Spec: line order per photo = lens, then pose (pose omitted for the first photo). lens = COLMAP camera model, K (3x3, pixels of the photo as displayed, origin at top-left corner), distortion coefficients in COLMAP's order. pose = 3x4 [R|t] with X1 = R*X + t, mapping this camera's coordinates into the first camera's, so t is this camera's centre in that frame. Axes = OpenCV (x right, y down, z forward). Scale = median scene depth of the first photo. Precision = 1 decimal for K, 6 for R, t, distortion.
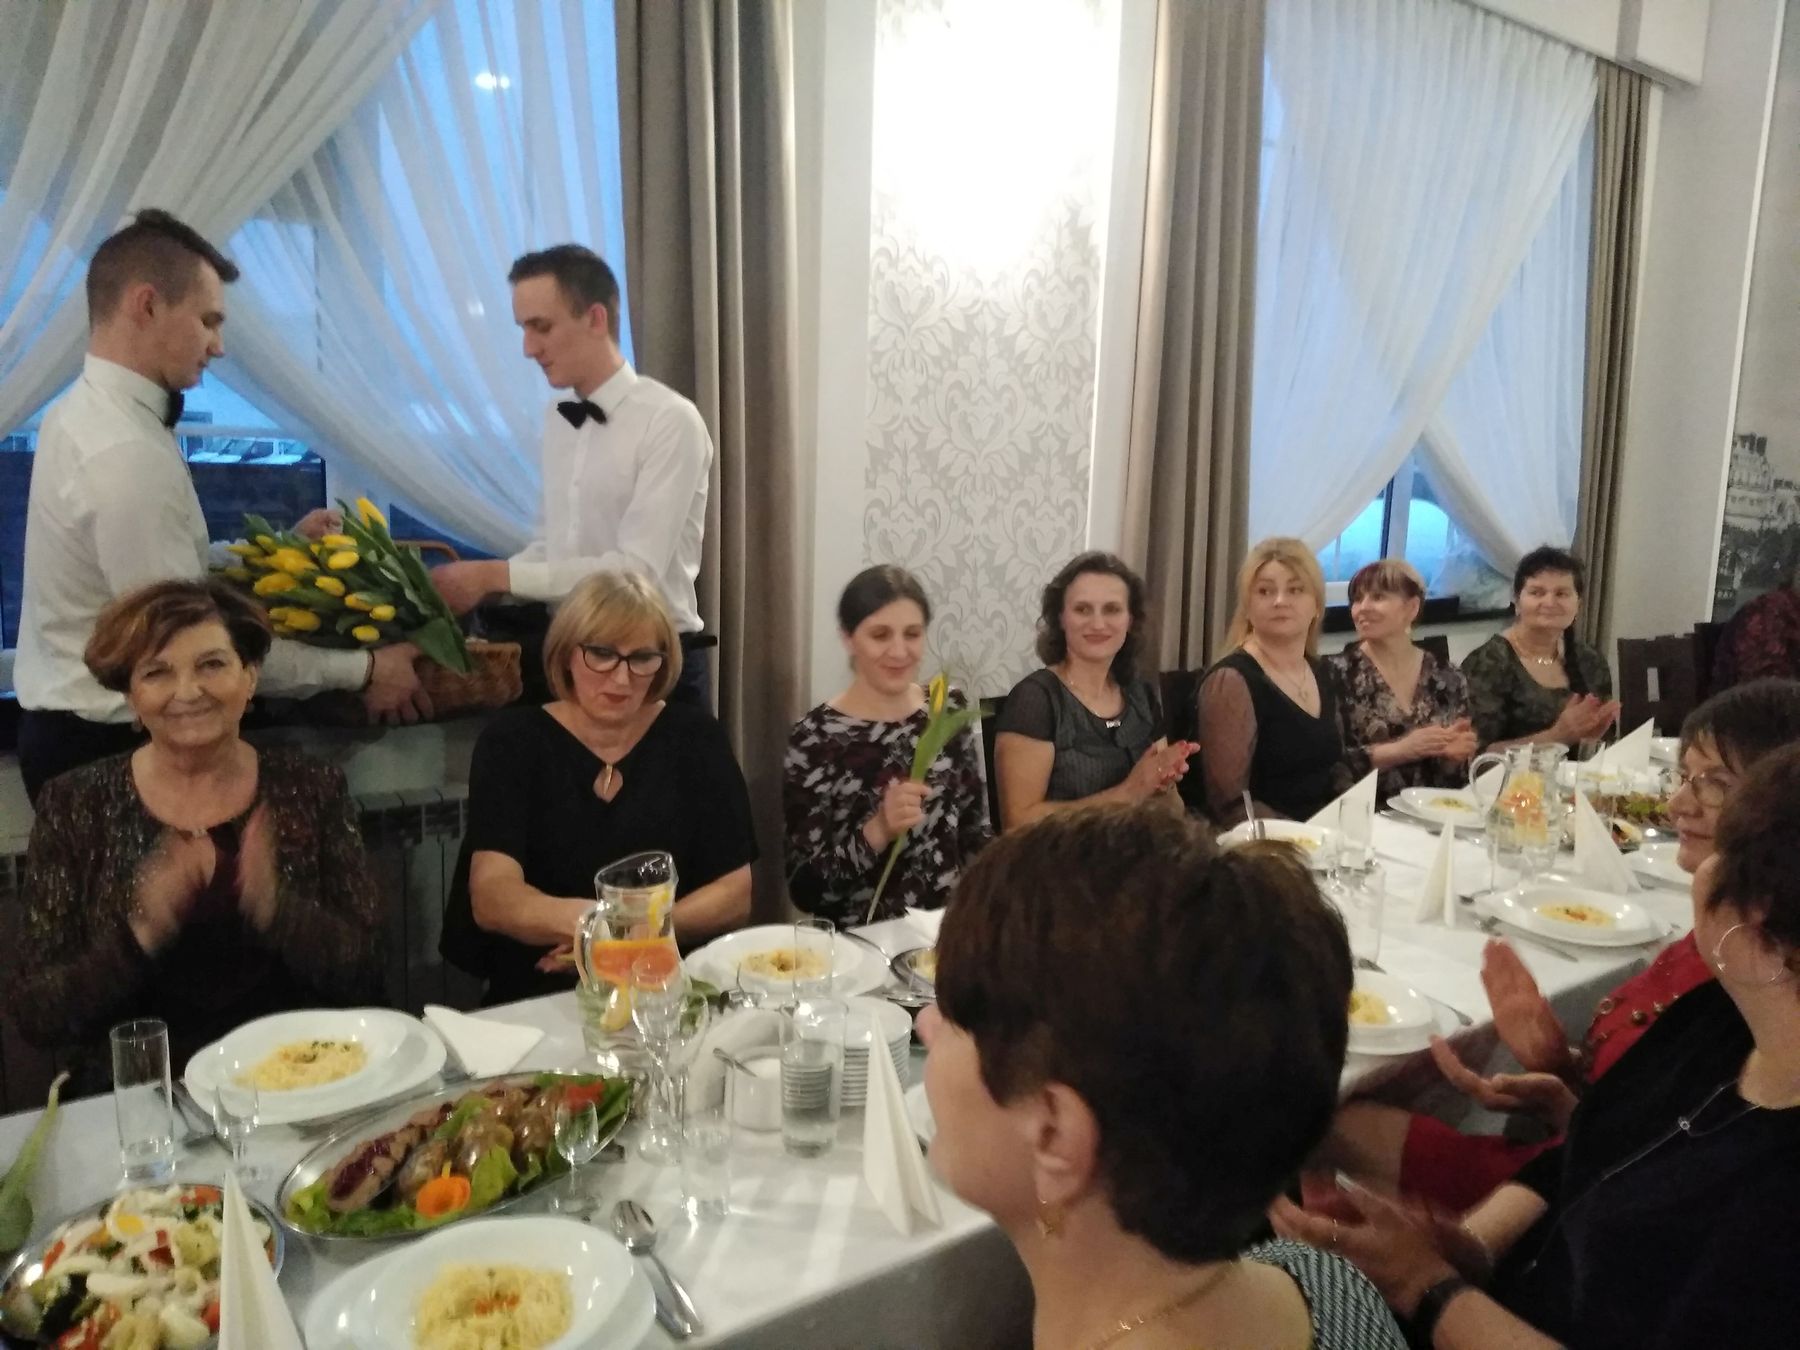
lens RADIAL K [[1401.5, 0, 911.5], [0, 1401.5, 673.6], [0, 0, 1]] dist [0.068254, -0.109005]
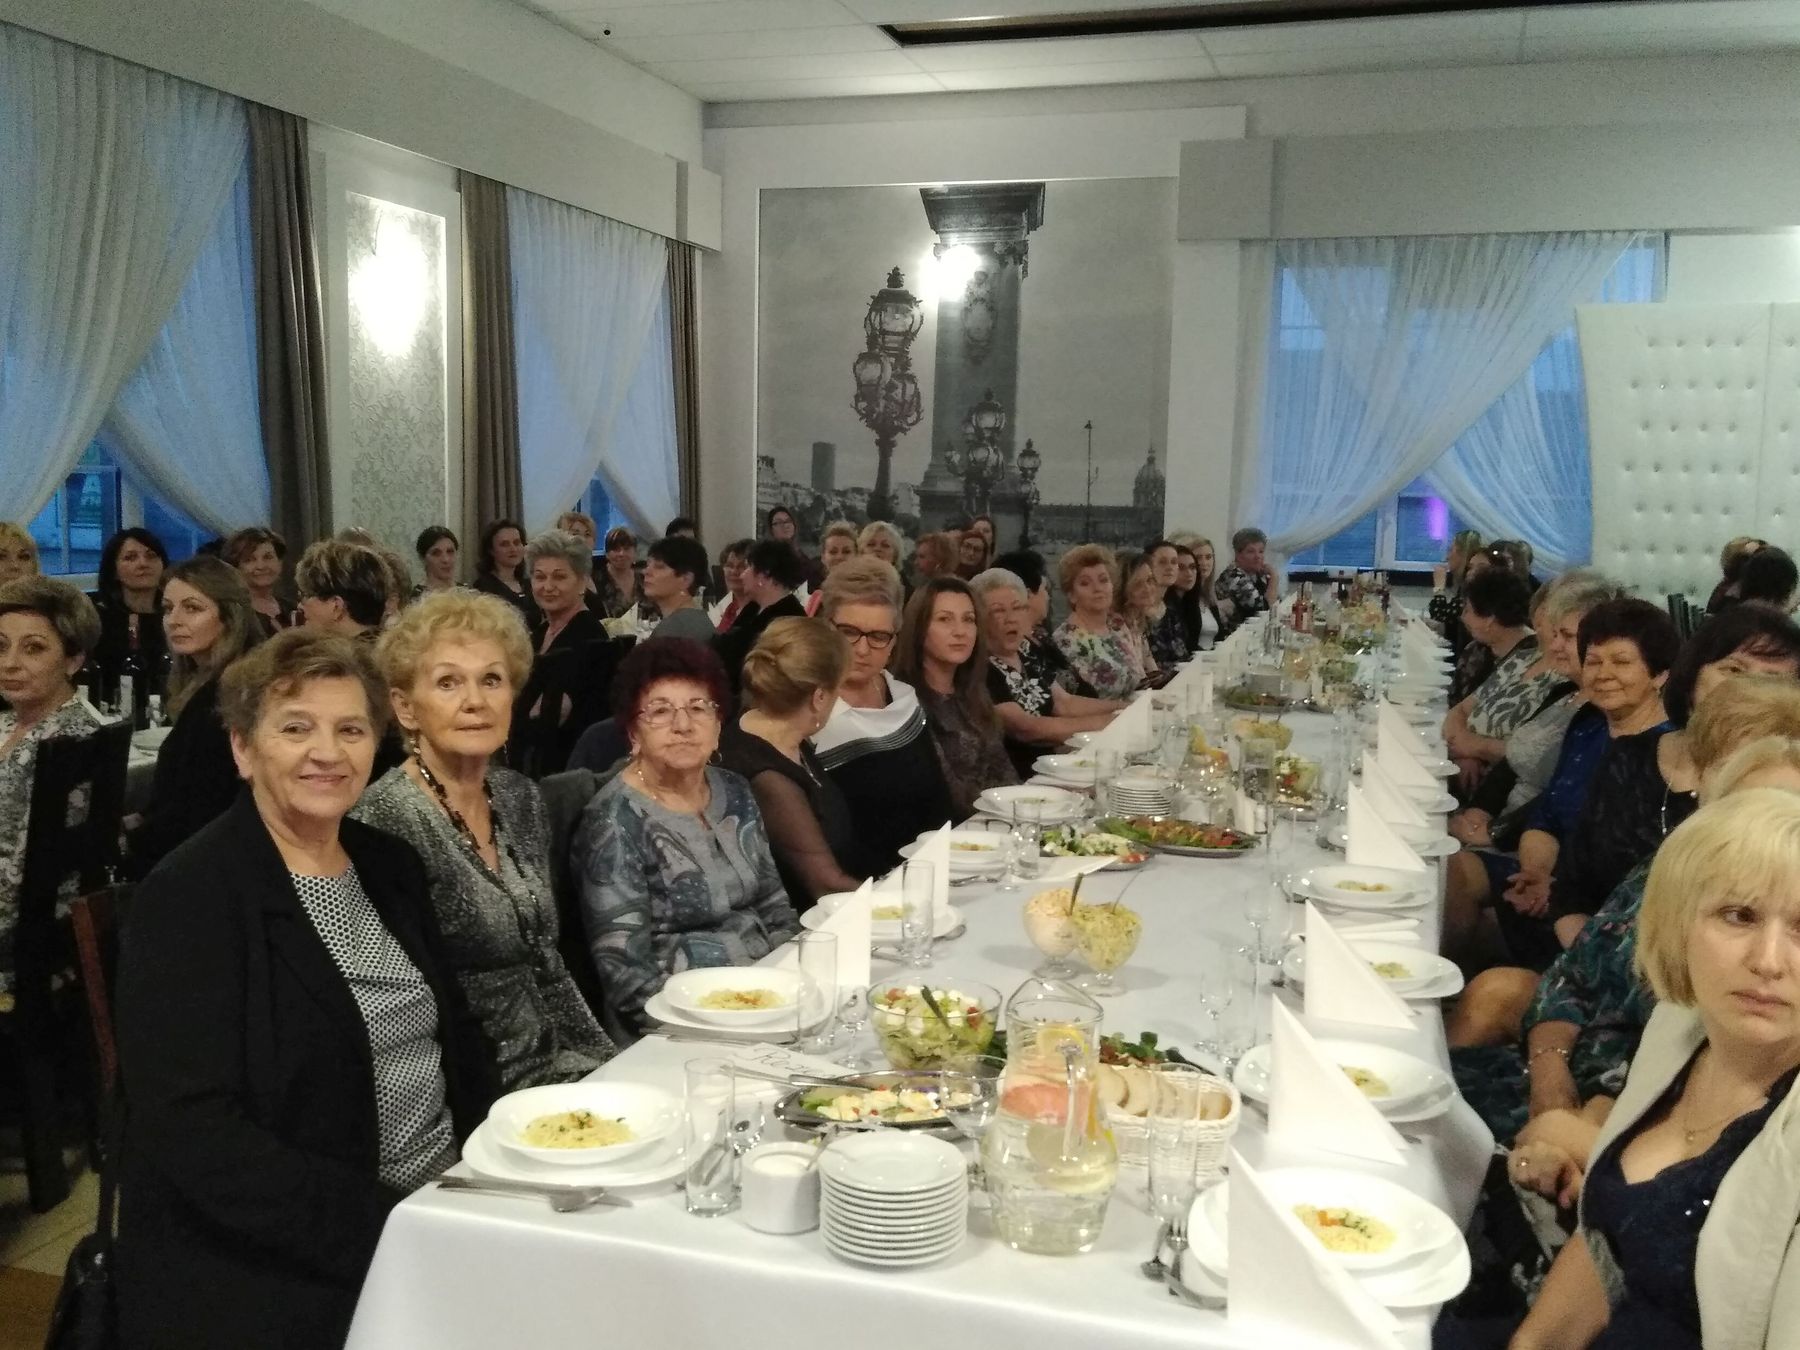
lens RADIAL K [[1723.0, 0, 907.7], [0, 1723.0, 673.7], [0, 0, 1]] dist [0.086391, -0.161863]
pose [[0.826206, -0.078438, 0.557881, -0.658846], [0.096139, 0.995365, -0.002431, 0.167457], [-0.555104, 0.055643, 0.829918, -1.187570]]
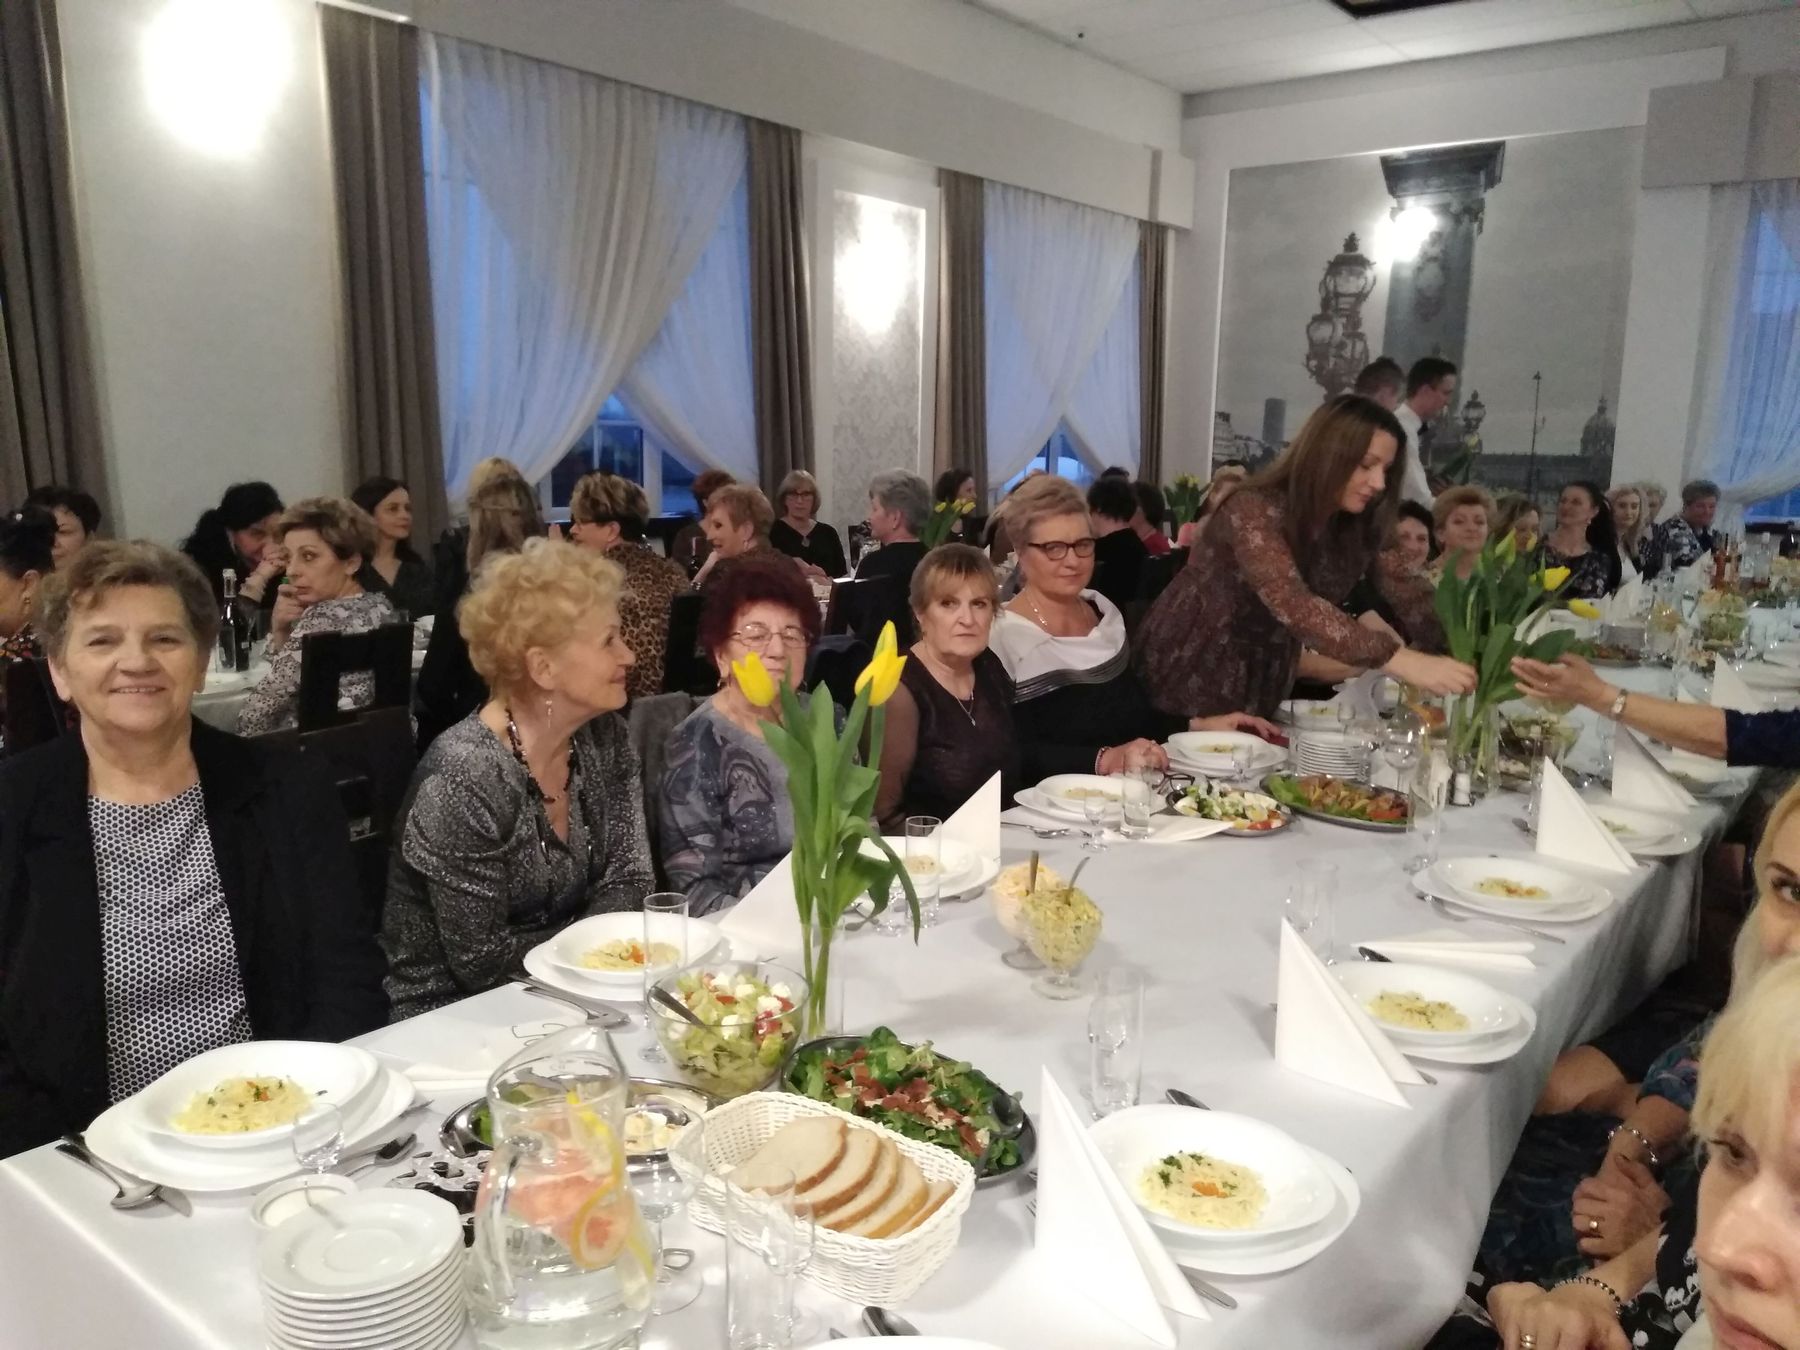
lens RADIAL K [[1380.9, 0, 900.0], [0, 1380.9, 675.0], [0, 0, 1]] dist [0.086848, -0.115714]
pose [[0.974834, -0.054441, 0.216181, -0.392361], [0.050399, 0.998437, 0.024170, 0.176530], [-0.217159, -0.012666, 0.976054, -1.109144]]
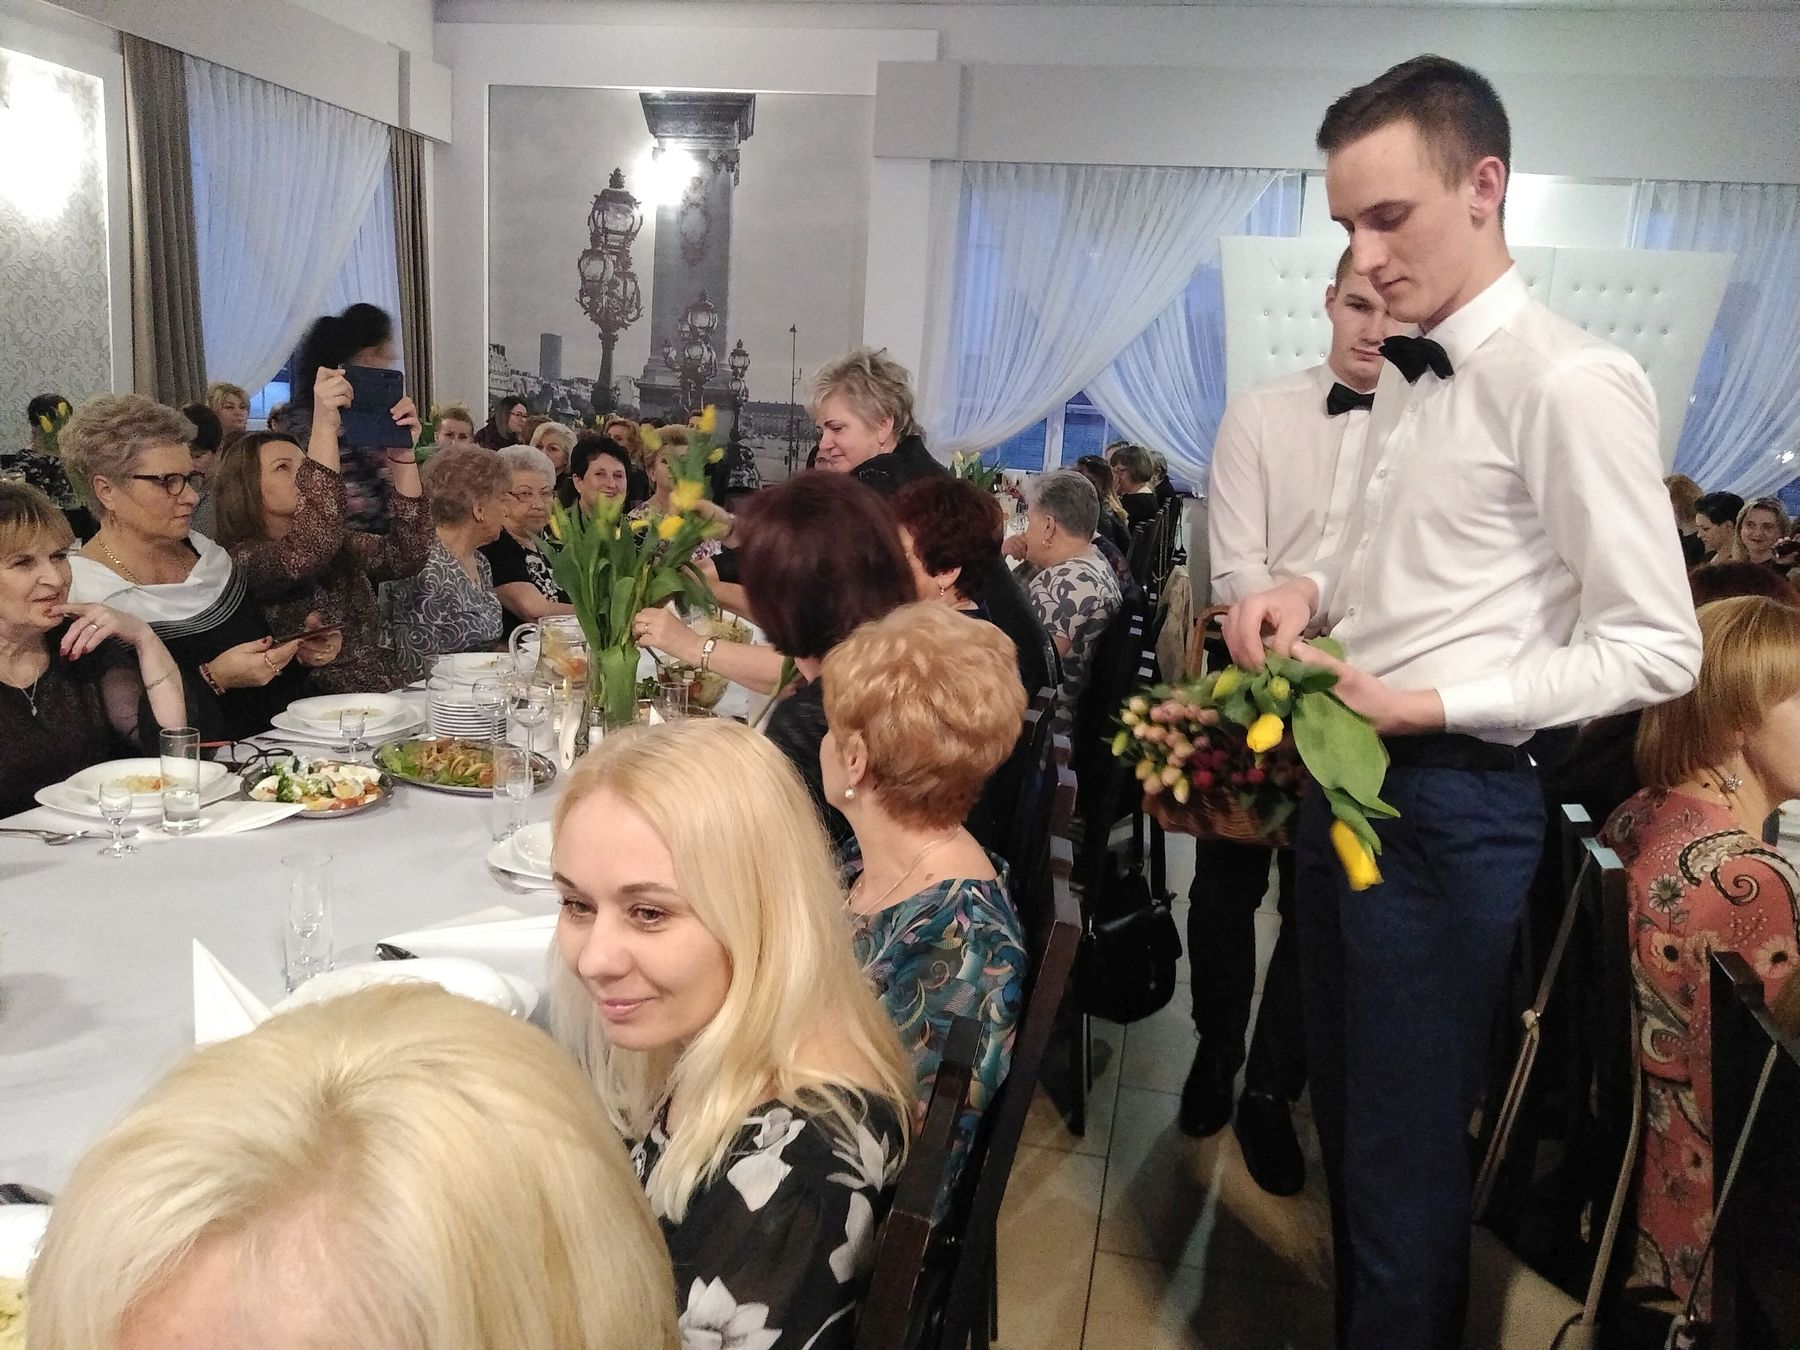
lens RADIAL K [[1401.5, 0, 911.5], [0, 1401.5, 673.6], [0, 0, 1]] dist [0.068254, -0.109005]
pose [[0.769813, -0.107359, 0.629175, -0.278493], [0.065205, 0.993823, 0.089800, 0.181026], [-0.634930, -0.028103, 0.772058, -1.103930]]
